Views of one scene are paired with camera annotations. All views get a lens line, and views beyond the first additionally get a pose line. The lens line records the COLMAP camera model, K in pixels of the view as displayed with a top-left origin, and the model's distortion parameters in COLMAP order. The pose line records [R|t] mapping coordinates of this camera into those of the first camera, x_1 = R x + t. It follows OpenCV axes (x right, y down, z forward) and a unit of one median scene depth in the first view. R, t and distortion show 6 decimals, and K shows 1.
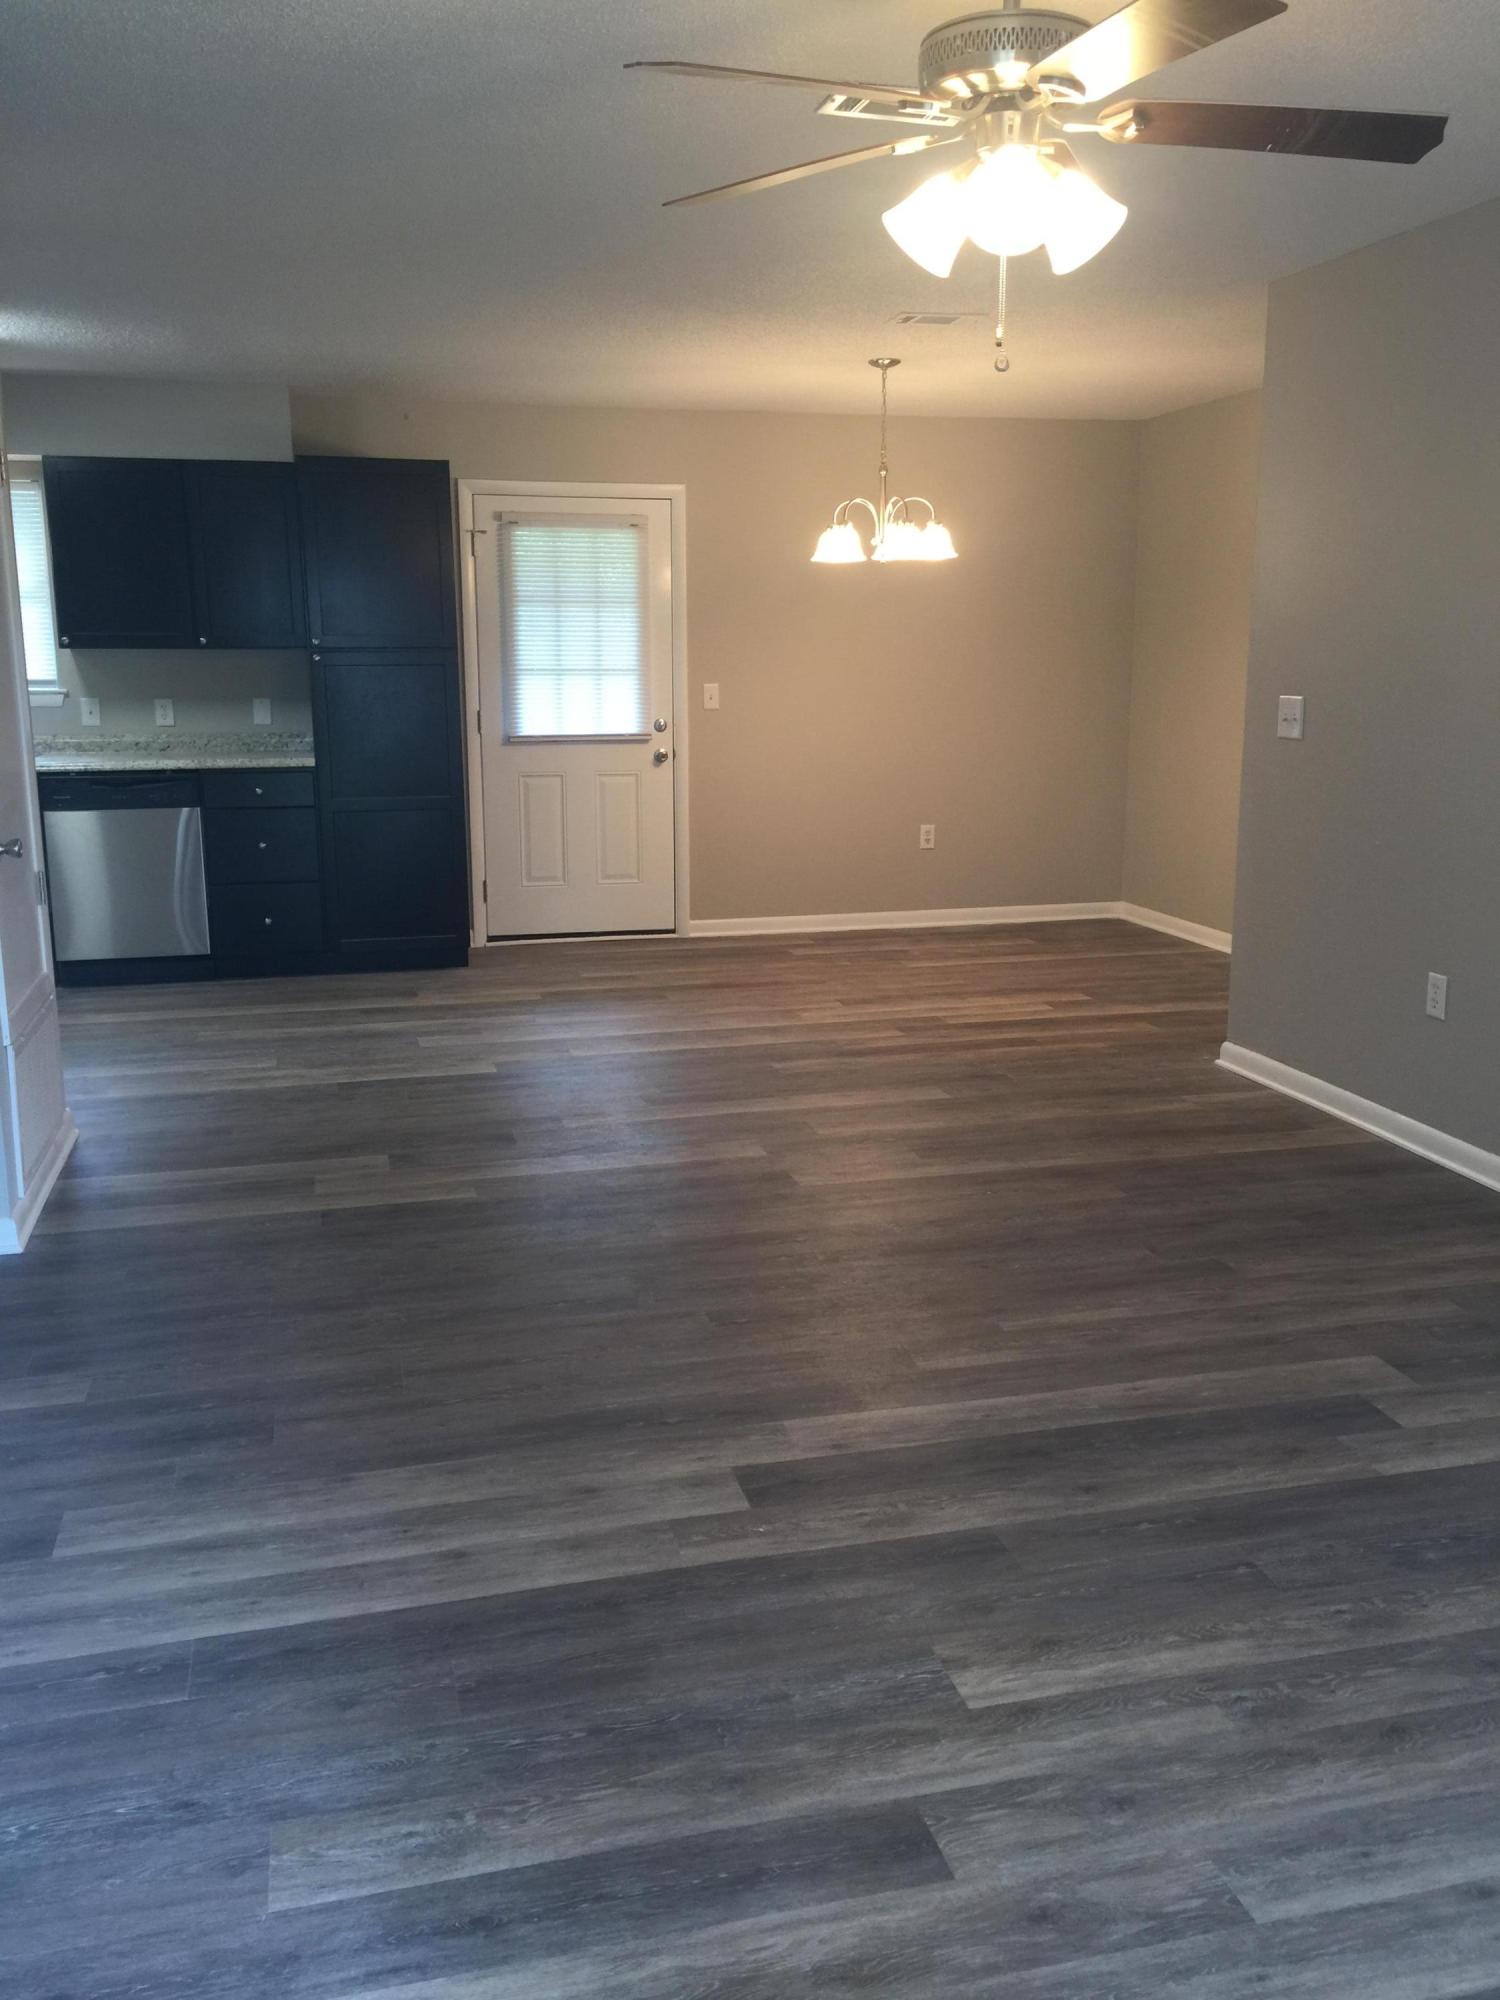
lens RADIAL K [[1689.5, 0, 747.8], [0, 1689.5, 1009.3], [0, 0, 1]] dist [0.002101, -0.005102]
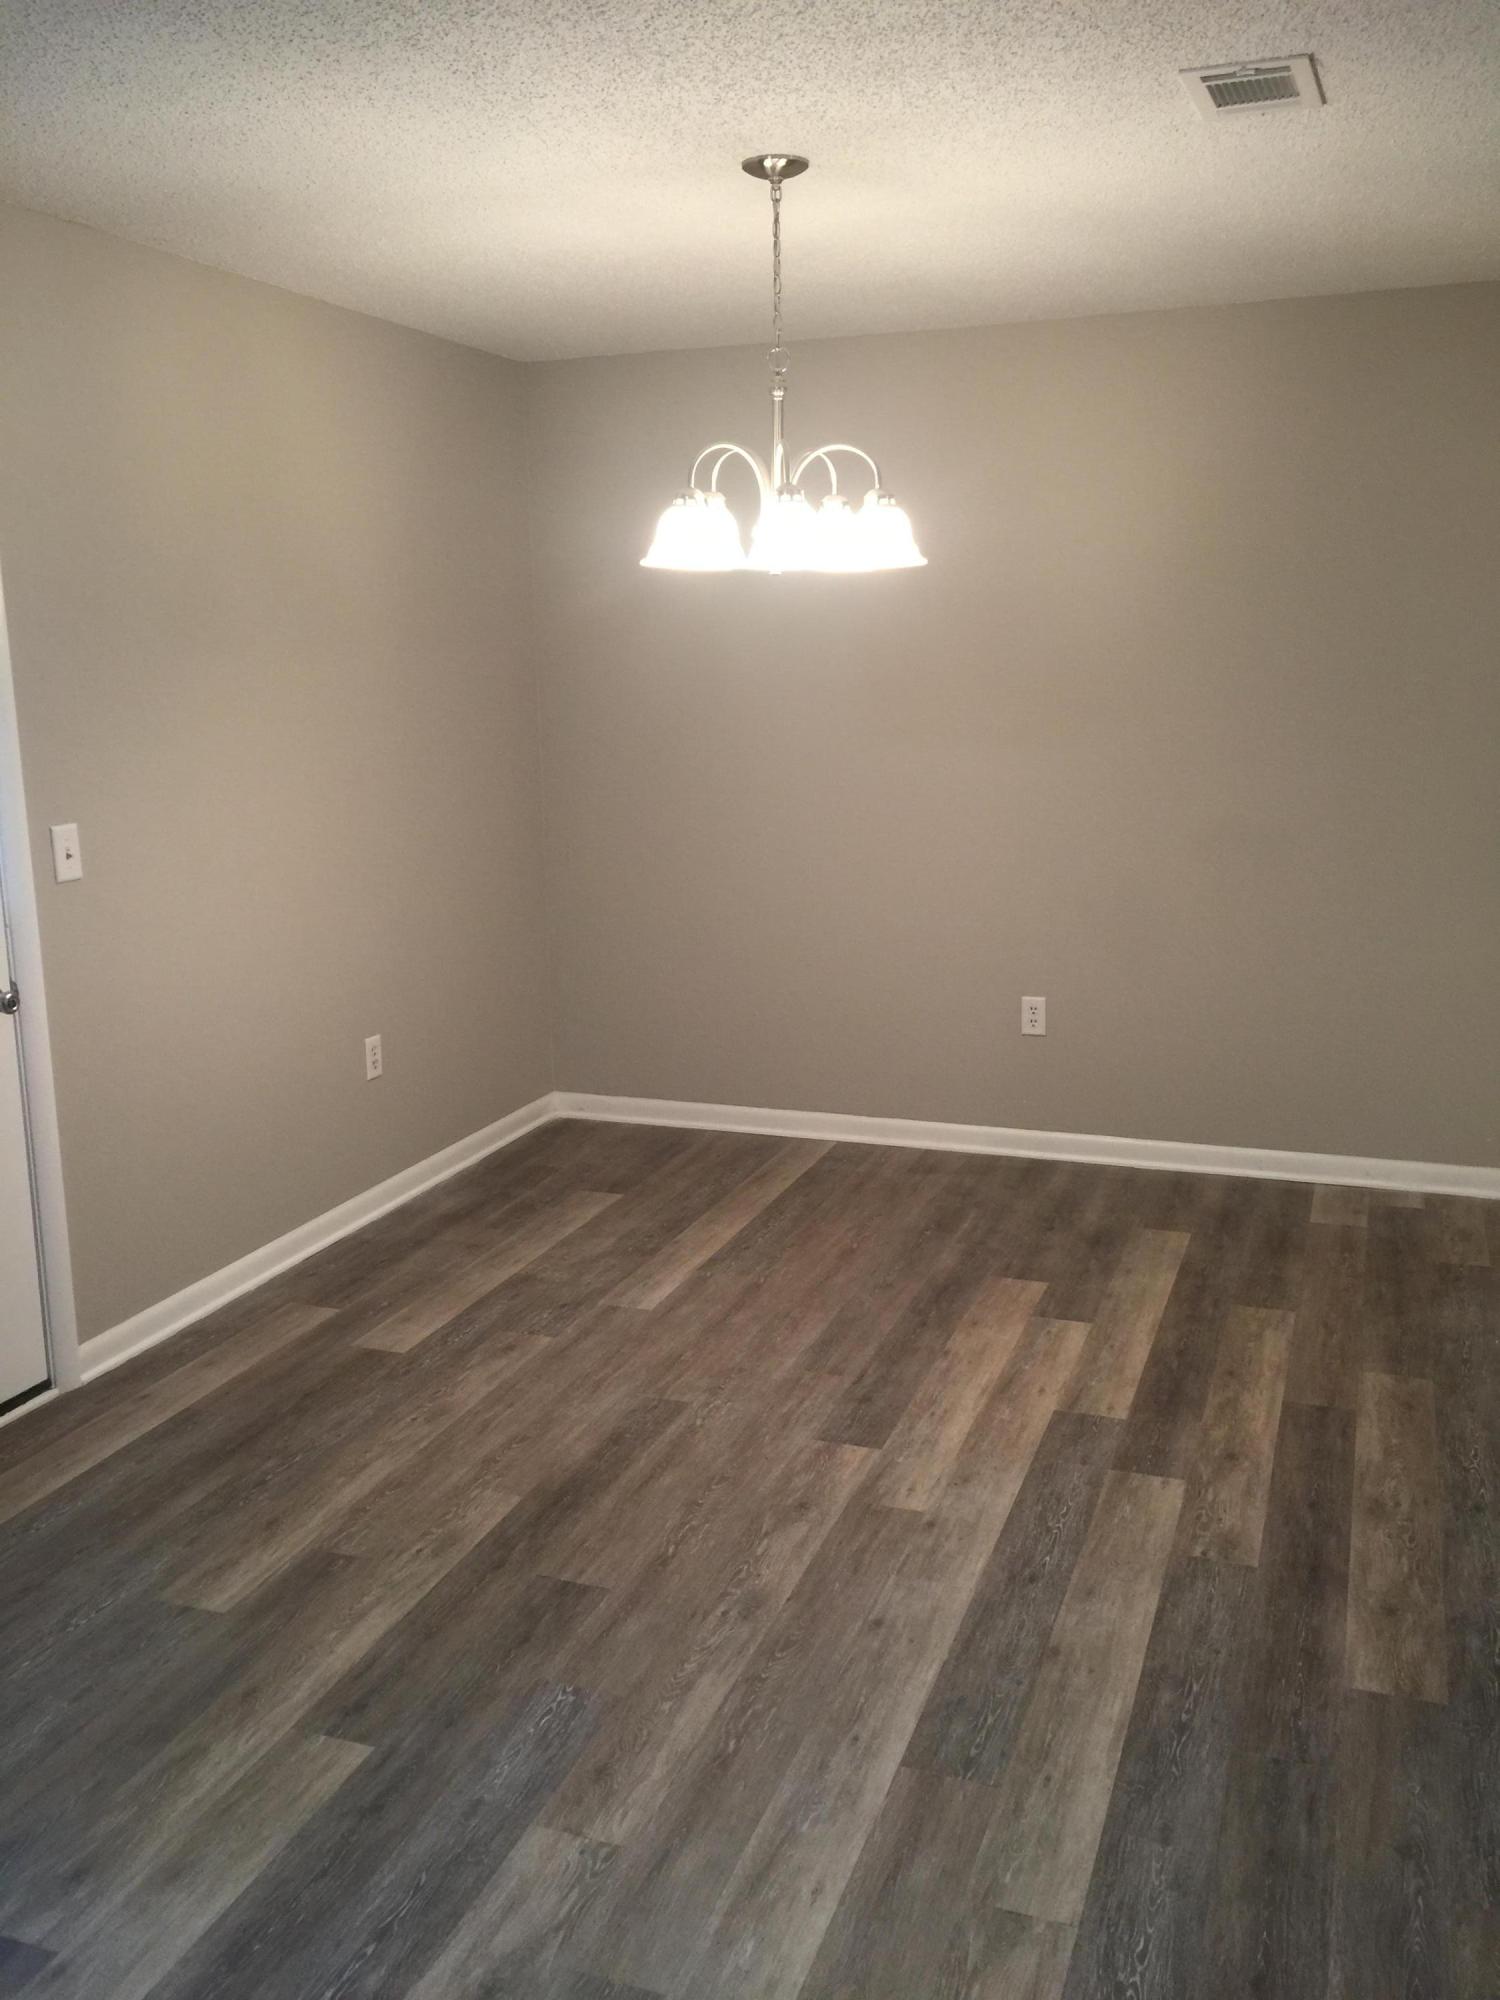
lens RADIAL K [[1689.5, 0, 747.8], [0, 1689.5, 1009.3], [0, 0, 1]] dist [0.002101, -0.005102]
pose [[0.574531, -0.172589, 0.800079, -0.440766], [0.181142, 0.980087, 0.081343, -0.230589], [-0.798186, 0.098194, 0.594354, 0.923553]]
